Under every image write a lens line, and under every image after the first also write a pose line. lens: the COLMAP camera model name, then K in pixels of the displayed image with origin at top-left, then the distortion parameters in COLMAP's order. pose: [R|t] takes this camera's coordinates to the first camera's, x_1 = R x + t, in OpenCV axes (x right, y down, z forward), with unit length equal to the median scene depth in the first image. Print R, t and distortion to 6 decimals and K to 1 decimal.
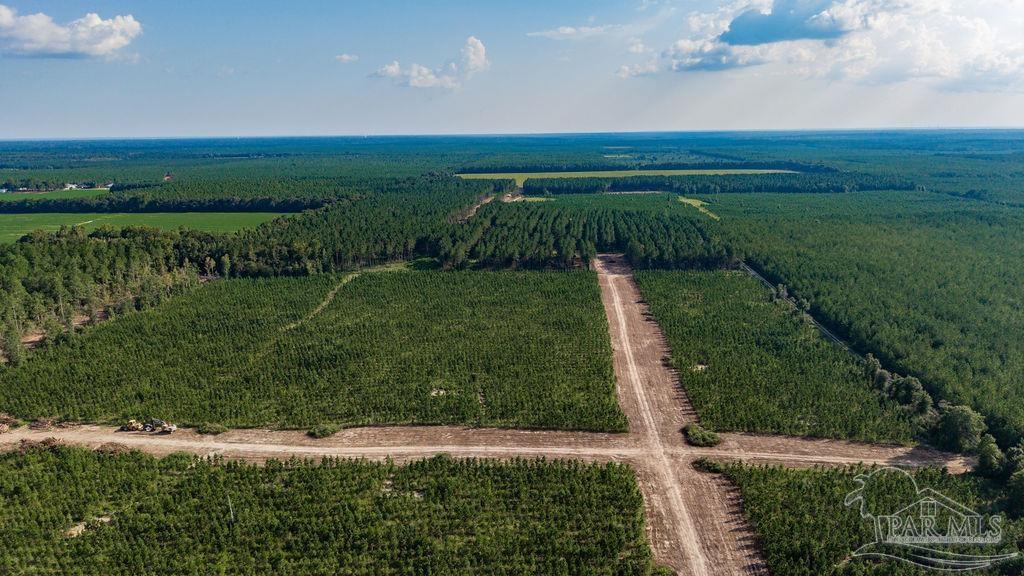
lens RADIAL K [[687.8, 0, 510.7], [0, 687.8, 287.8], [0, 0, 1]] dist [0.040694, -0.049394]
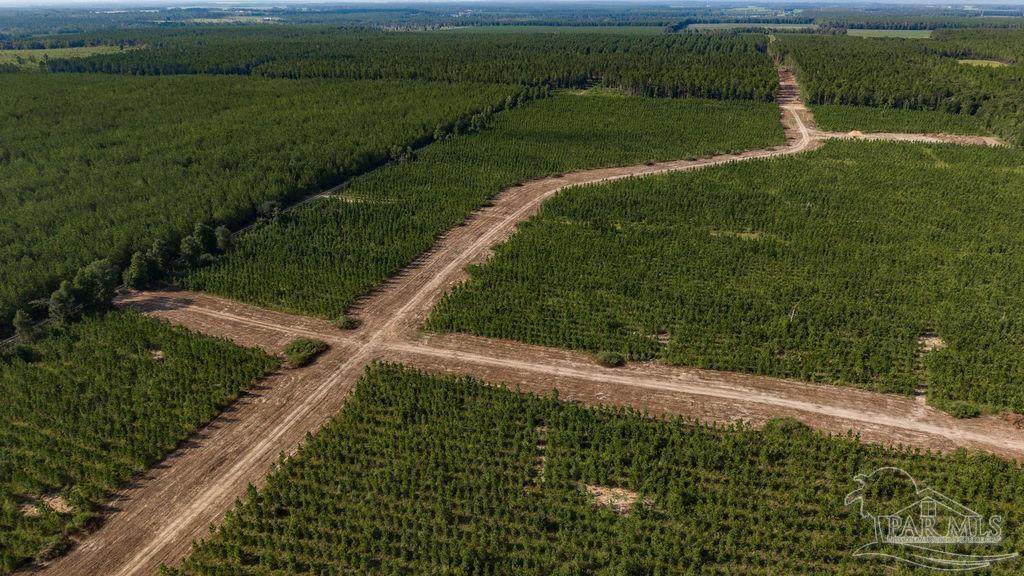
lens RADIAL K [[687.8, 0, 510.9], [0, 687.8, 296.9], [0, 0, 1]] dist [0.040694, -0.049394]
pose [[-0.969277, -0.074119, 0.234538, -0.172474], [0.086984, 0.788616, 0.608702, -0.349923], [-0.230077, 0.610402, -0.757940, 1.611022]]
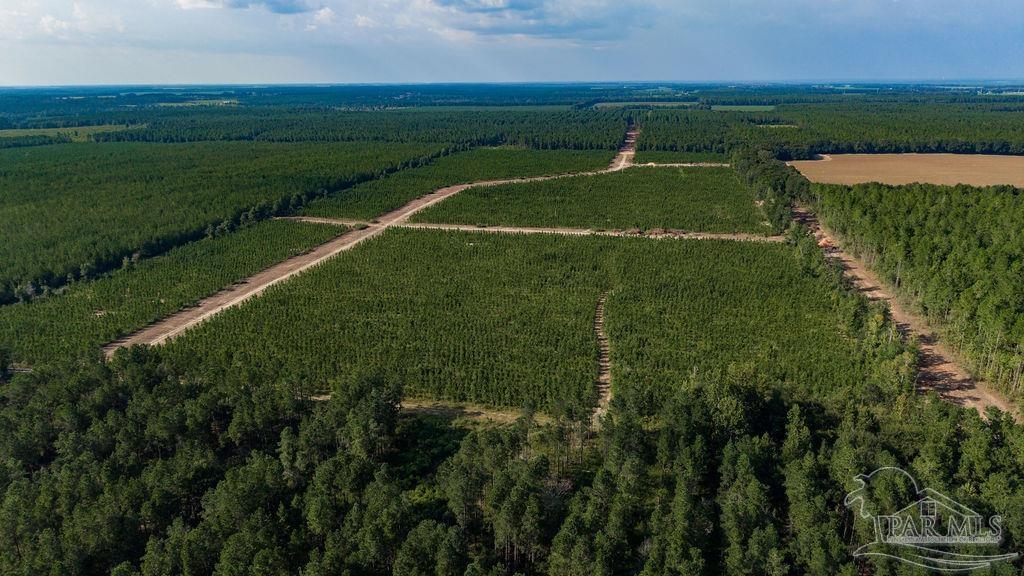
lens RADIAL K [[687.8, 0, 511.6], [0, 687.8, 290.9], [0, 0, 1]] dist [0.040694, -0.049394]
pose [[-0.986989, -0.014849, 0.160099, -0.555061], [0.072118, 0.849061, 0.523350, -0.734239], [-0.143705, 0.528087, -0.836943, 2.938657]]
